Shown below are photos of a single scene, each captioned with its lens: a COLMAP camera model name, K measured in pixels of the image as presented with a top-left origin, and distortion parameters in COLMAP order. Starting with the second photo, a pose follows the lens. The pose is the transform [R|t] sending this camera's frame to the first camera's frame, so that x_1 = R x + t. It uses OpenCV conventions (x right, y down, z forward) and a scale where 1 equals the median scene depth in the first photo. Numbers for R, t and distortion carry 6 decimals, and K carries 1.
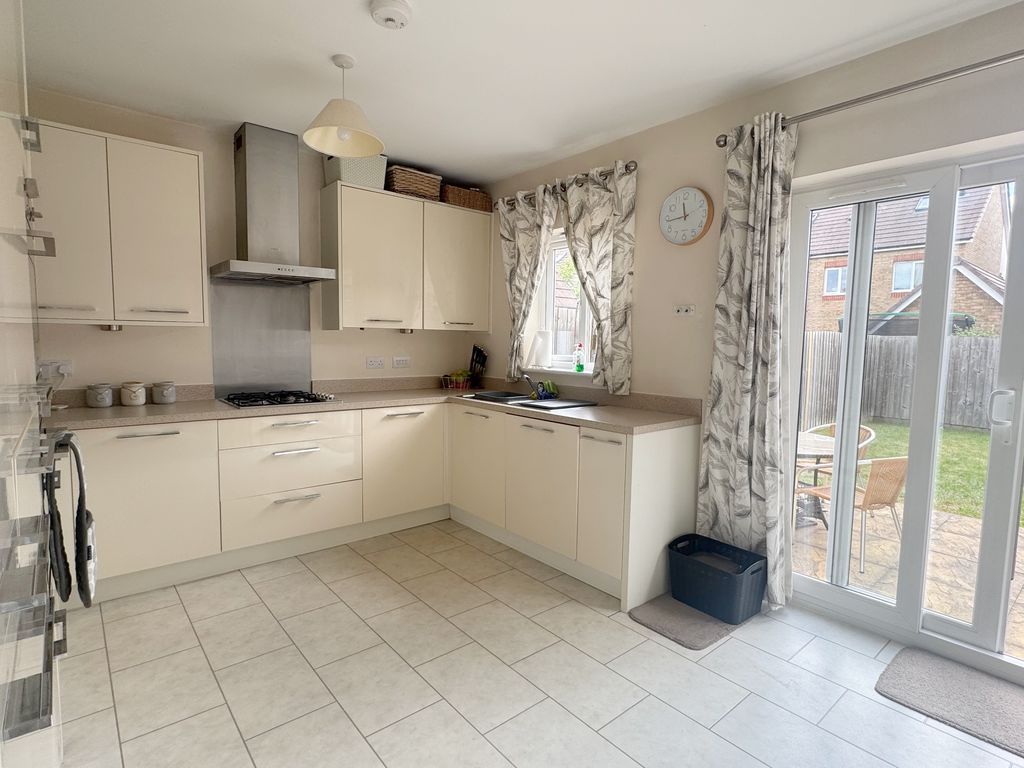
lens RADIAL K [[536.7, 0, 505.8], [0, 536.7, 384.0], [0, 0, 1]] dist [-0.000175, 0.000730]
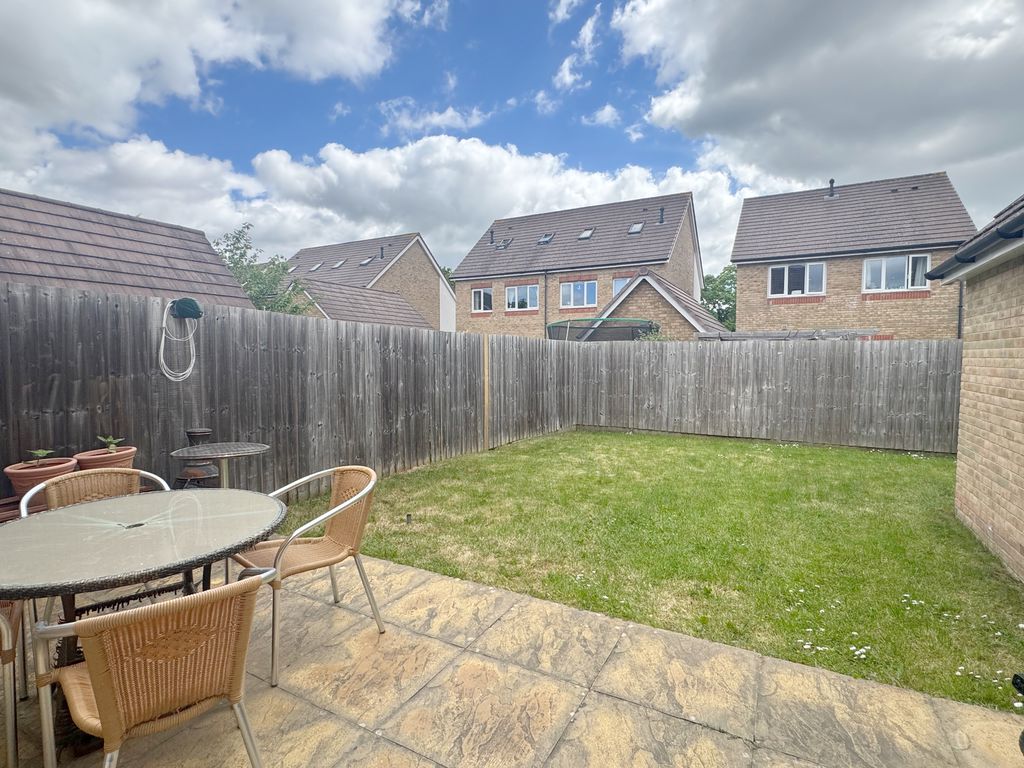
lens RADIAL K [[515.4, 0, 519.4], [0, 515.4, 379.5], [0, 0, 1]] dist [-0.000167, 0.000026]
pose [[0.928386, -0.021261, 0.371010, 1.102701], [0.035999, 0.998812, -0.032845, 0.025582], [-0.369870, 0.043849, 0.928048, 0.791341]]
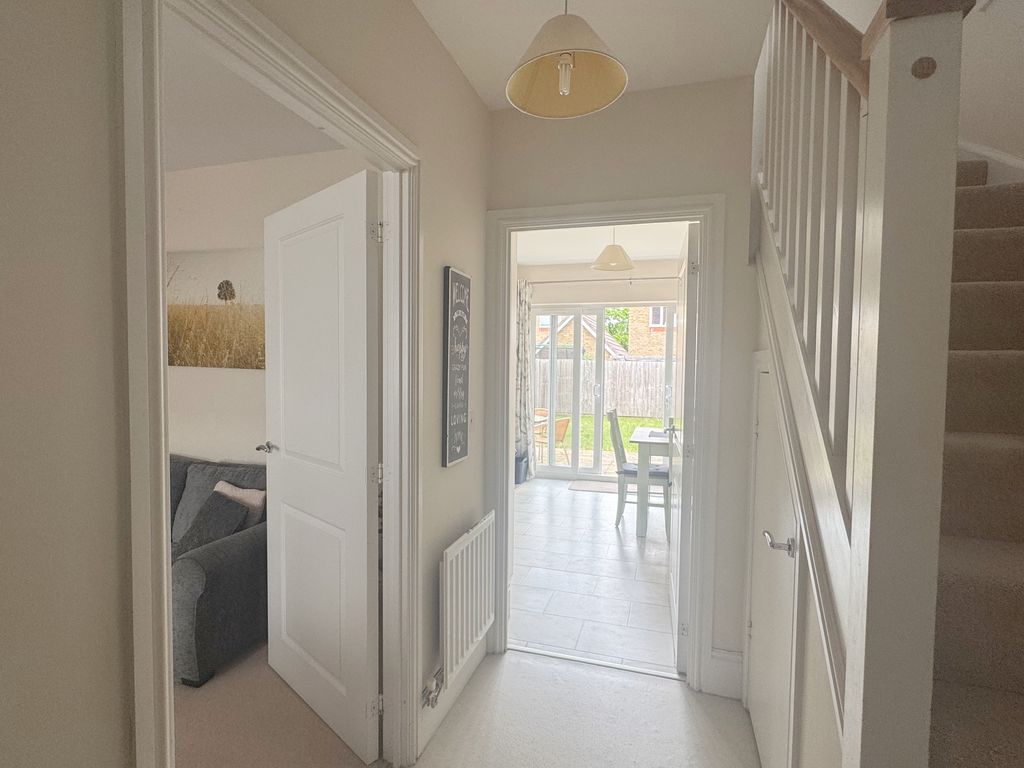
lens RADIAL K [[515.4, 0, 508.3], [0, 515.4, 384.9], [0, 0, 1]] dist [-0.000167, 0.000026]
pose [[0.842633, -0.026418, 0.537839, -0.686596], [0.043646, 0.998860, -0.019317, 0.030491], [-0.536716, 0.039752, 0.842826, -0.767860]]
